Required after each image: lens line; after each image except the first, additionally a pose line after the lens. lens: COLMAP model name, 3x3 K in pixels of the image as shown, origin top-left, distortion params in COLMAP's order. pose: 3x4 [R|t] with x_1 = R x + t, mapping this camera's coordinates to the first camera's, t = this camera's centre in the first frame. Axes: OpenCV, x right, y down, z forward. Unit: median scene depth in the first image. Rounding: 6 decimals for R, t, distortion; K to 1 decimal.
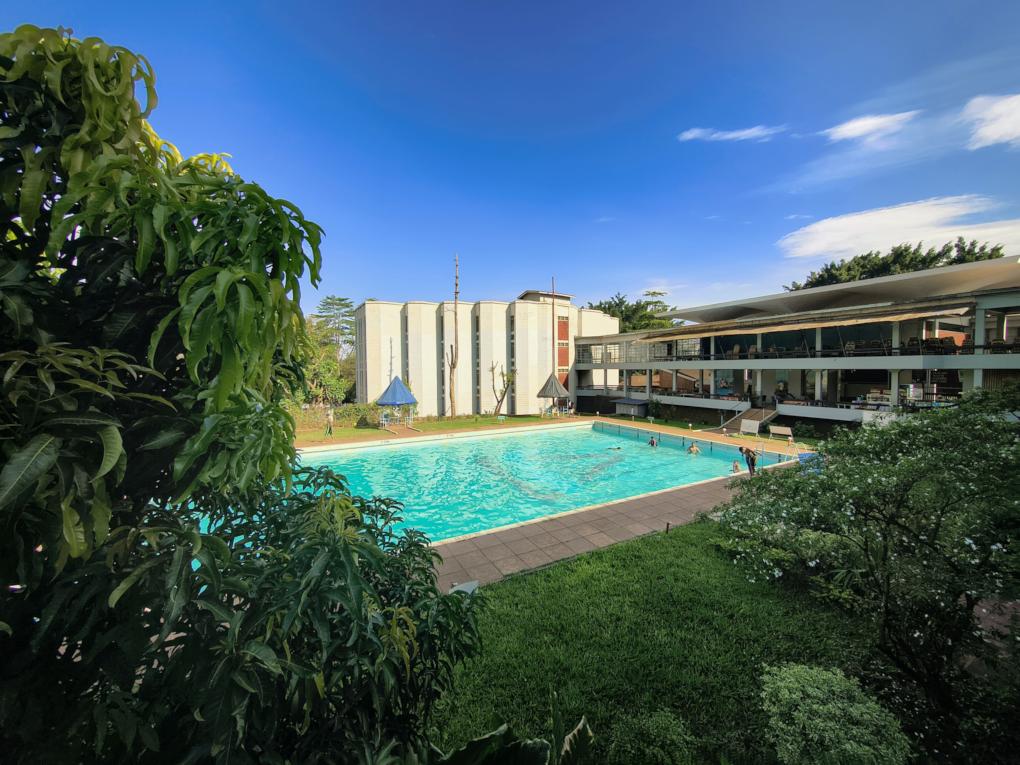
lens RADIAL K [[384.8, 0, 513.0], [0, 384.8, 384.3], [0, 0, 1]] dist [-0.001533, 0.000172]
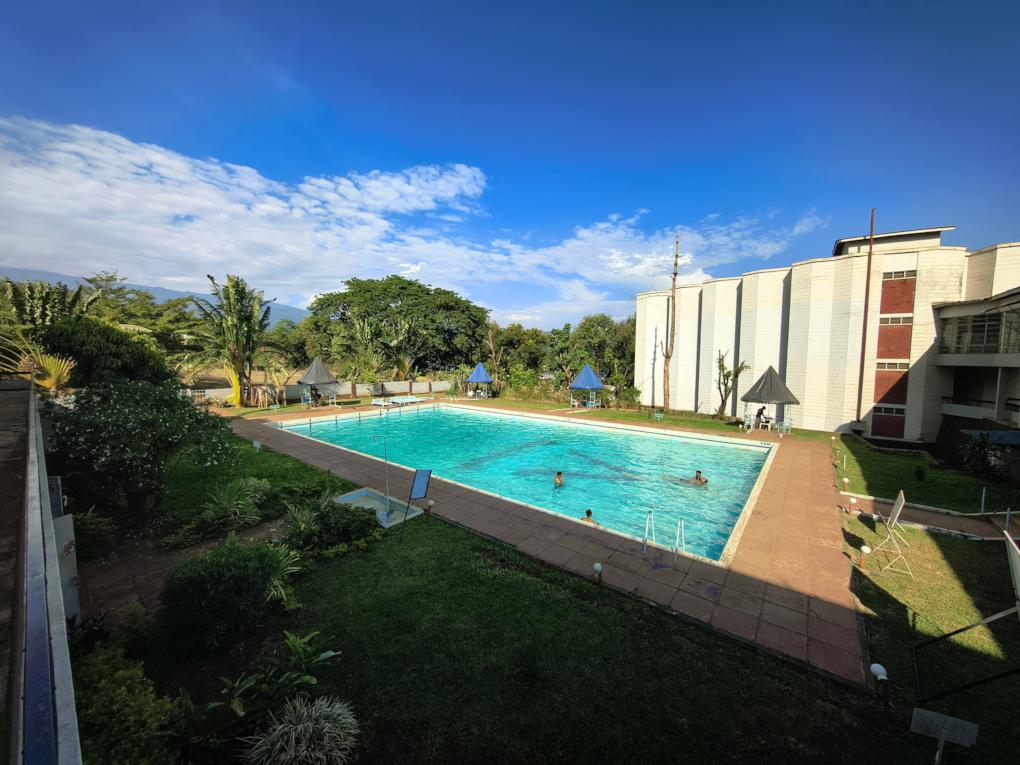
lens RADIAL K [[384.8, 0, 505.4], [0, 384.8, 381.8], [0, 0, 1]] dist [-0.001533, 0.000172]
pose [[0.382010, 0.075394, -0.921078, 0.450377], [-0.050298, 0.996886, 0.060739, -0.017668], [0.922788, 0.023125, 0.384613, 0.244484]]
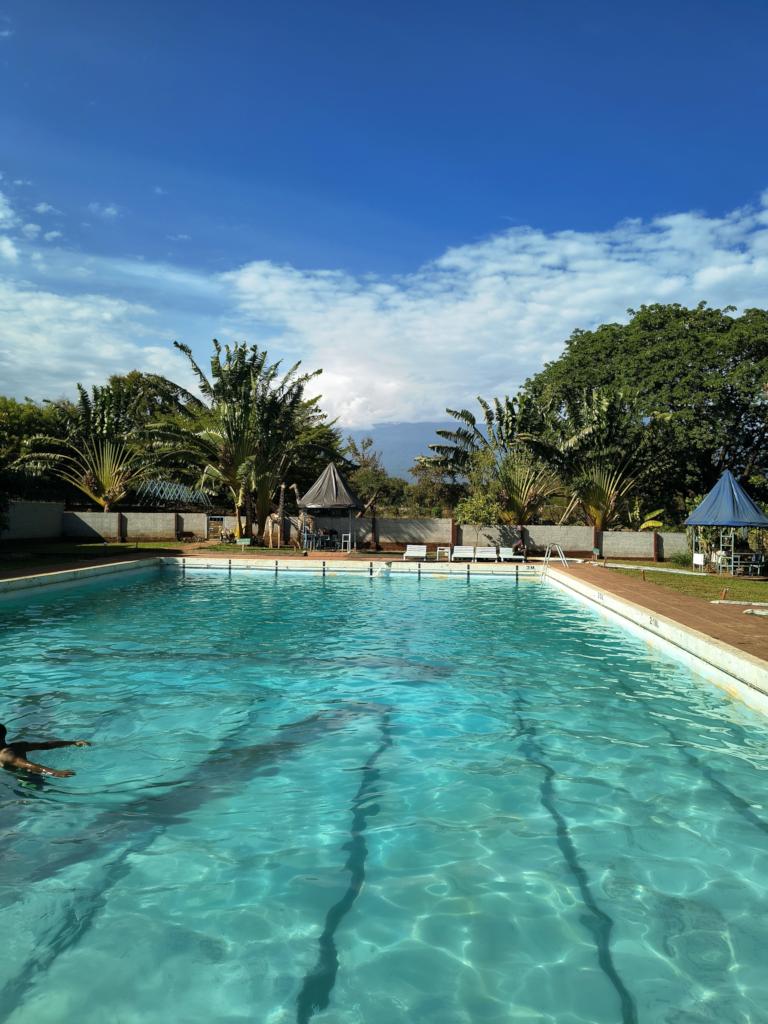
lens RADIAL K [[717.5, 0, 389.4], [0, 717.5, 514.1], [0, 0, 1]] dist [0.020644, 0.000060]
pose [[-0.529700, 0.004095, -0.848175, 0.238819], [-0.043303, 0.998554, 0.031864, 0.026559], [0.847079, 0.053607, -0.528757, 0.657239]]
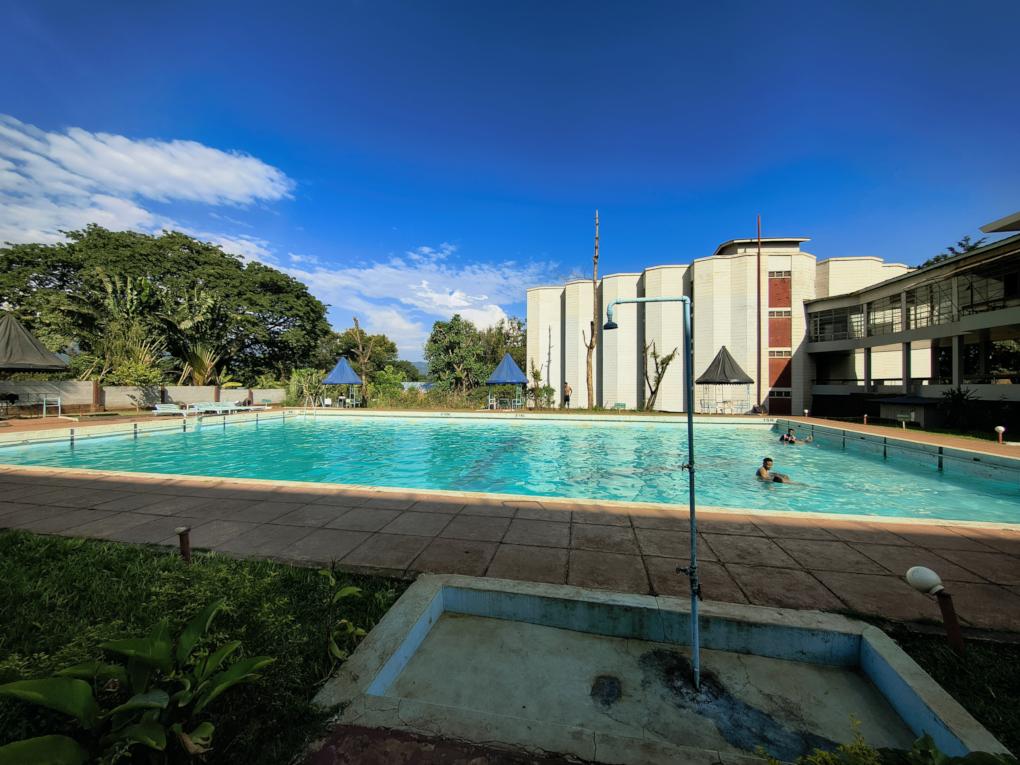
lens RADIAL K [[384.8, 0, 508.5], [0, 384.8, 381.5], [0, 0, 1]] dist [-0.001533, 0.000172]
pose [[0.773192, 0.006221, -0.634142, 0.191521], [-0.039417, 0.998490, -0.038265, 0.055449], [0.632946, 0.054582, 0.772269, 0.213941]]
